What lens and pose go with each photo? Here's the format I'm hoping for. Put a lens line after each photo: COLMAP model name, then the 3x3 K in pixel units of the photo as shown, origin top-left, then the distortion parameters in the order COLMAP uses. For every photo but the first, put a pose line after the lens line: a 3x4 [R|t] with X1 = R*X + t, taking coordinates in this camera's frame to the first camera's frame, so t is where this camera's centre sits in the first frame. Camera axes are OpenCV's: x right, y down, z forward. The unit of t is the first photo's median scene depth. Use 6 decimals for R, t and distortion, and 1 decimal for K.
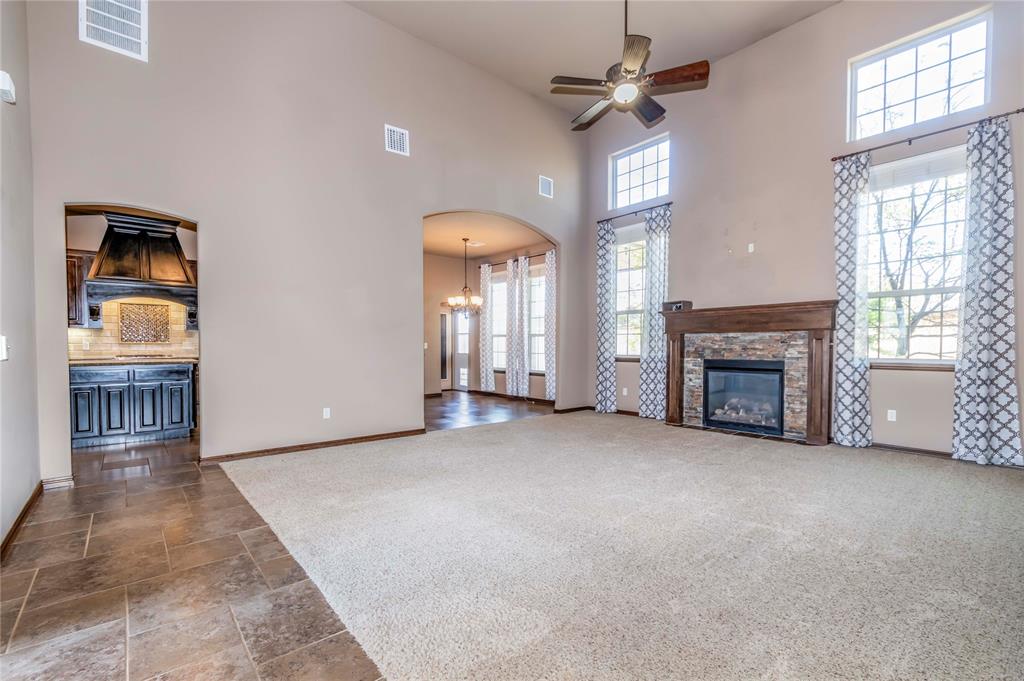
lens RADIAL K [[448.3, 0, 513.9], [0, 448.3, 355.7], [0, 0, 1]] dist [0.001185, 0.000128]
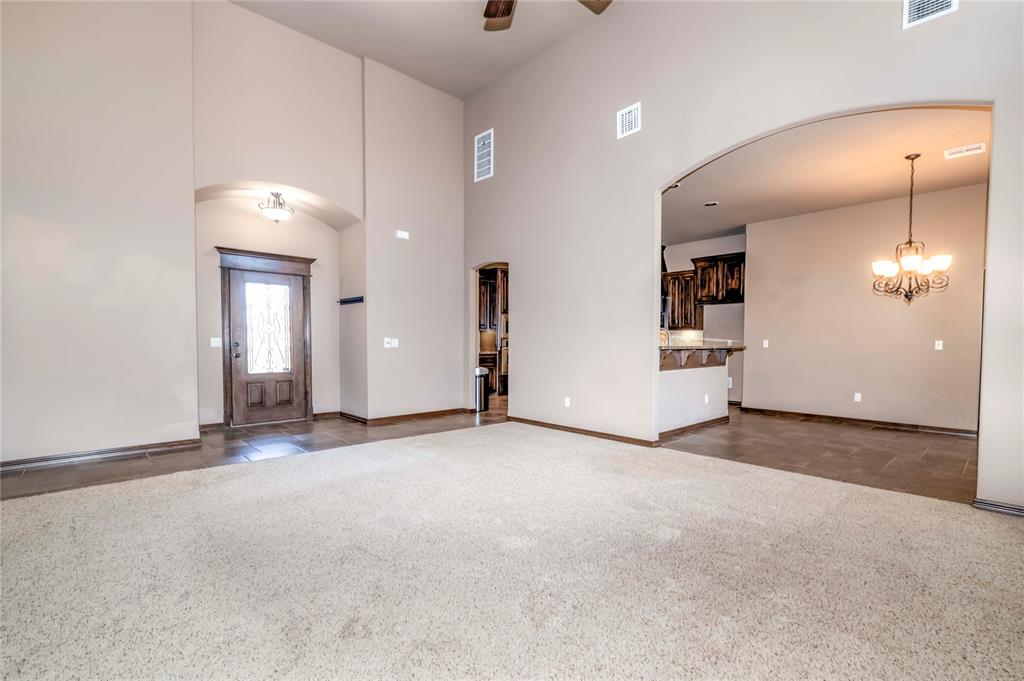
lens RADIAL K [[448.3, 0, 513.9], [0, 448.3, 355.7], [0, 0, 1]] dist [0.001185, 0.000128]
pose [[0.067952, 0.034240, -0.997101, 0.913290], [-0.026803, 0.999113, 0.032483, -0.028685], [0.997329, 0.024518, 0.068809, 0.982550]]
